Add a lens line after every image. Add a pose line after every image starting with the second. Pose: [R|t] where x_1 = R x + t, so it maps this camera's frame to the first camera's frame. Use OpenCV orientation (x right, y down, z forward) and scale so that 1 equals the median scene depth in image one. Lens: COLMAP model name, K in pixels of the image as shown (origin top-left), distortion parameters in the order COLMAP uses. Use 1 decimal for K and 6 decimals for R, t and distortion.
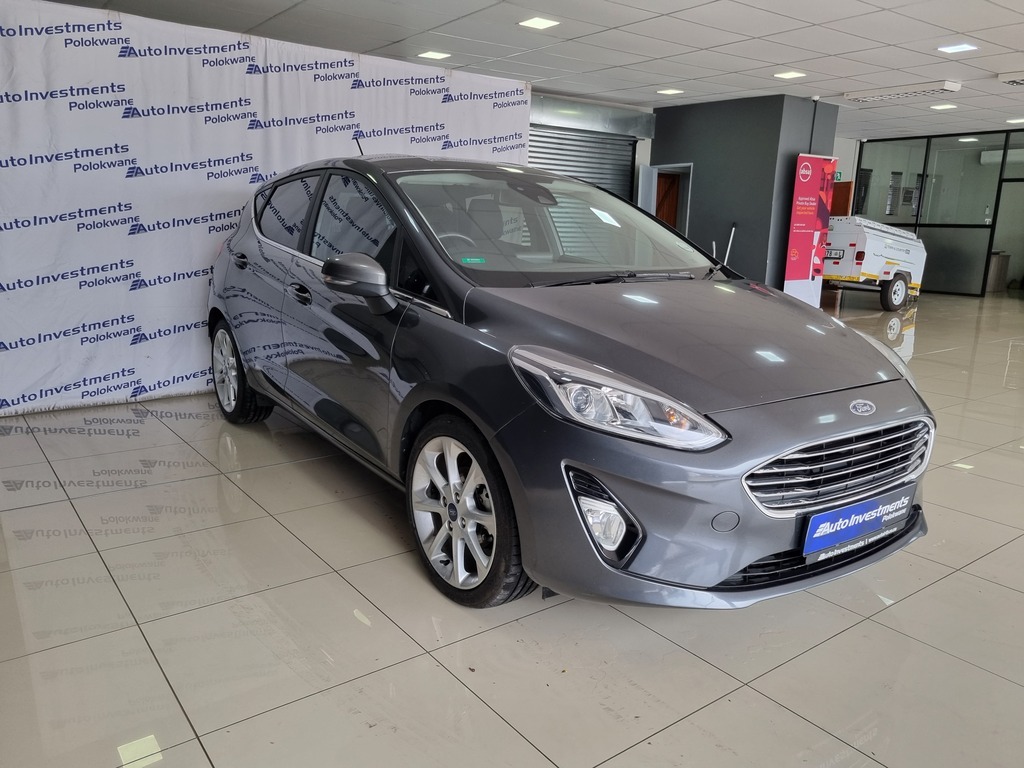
lens RADIAL K [[768.5, 0, 514.8], [0, 768.5, 395.0], [0, 0, 1]] dist [0.067617, -0.040289]
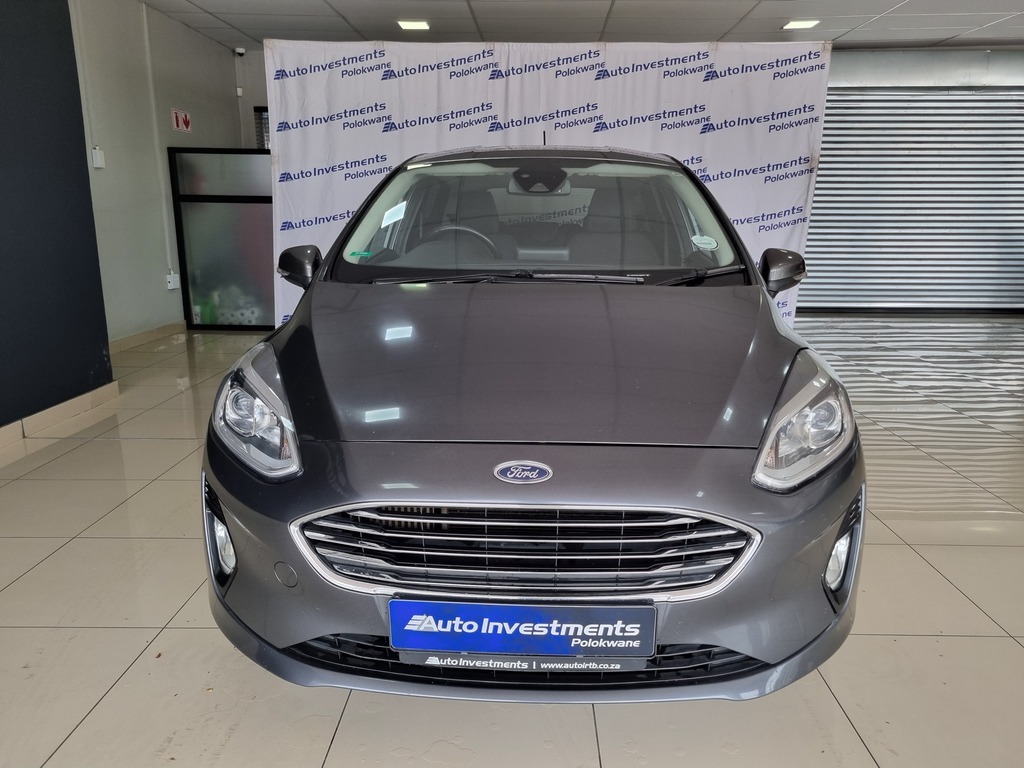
lens RADIAL K [[768.5, 0, 517.4], [0, 768.5, 384.1], [0, 0, 1]] dist [0.067617, -0.040289]
pose [[0.793242, 0.108769, -0.599114, 0.359932], [-0.119584, 0.992583, 0.021872, -0.028244], [0.597049, 0.054295, 0.800365, 0.200227]]
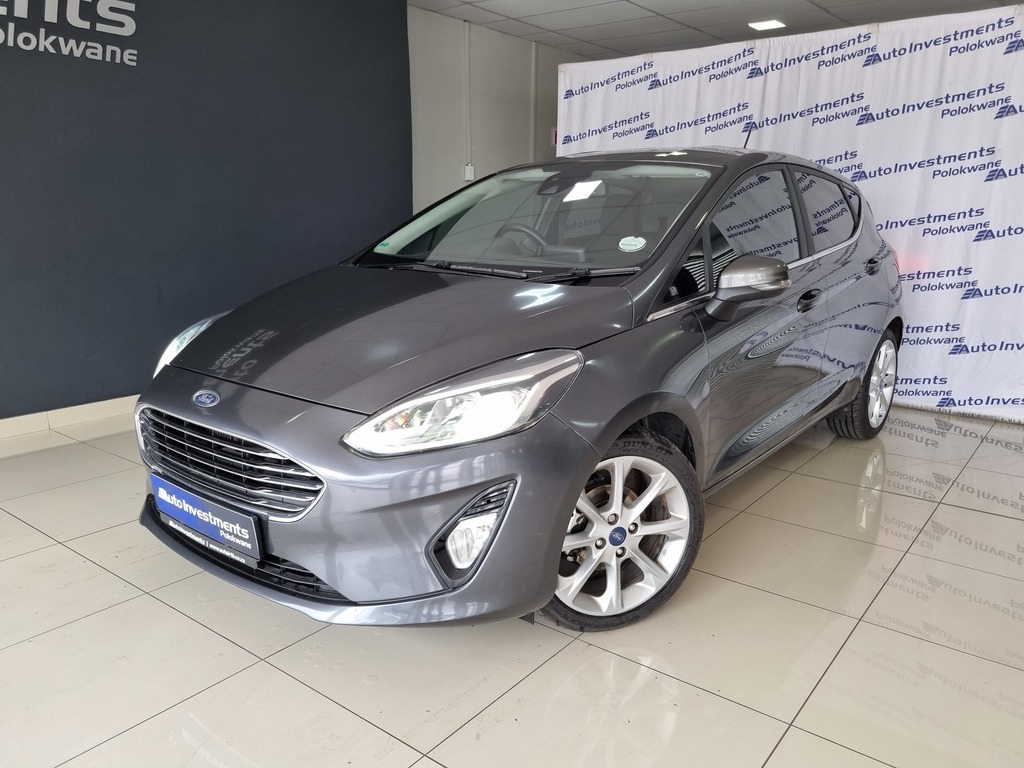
lens RADIAL K [[768.5, 0, 513.2], [0, 768.5, 385.5], [0, 0, 1]] dist [0.067617, -0.040289]
pose [[0.271282, 0.191604, -0.943236, 0.620212], [-0.215770, 0.967150, 0.134405, -0.088922], [0.938003, 0.167060, 0.303713, 0.458790]]
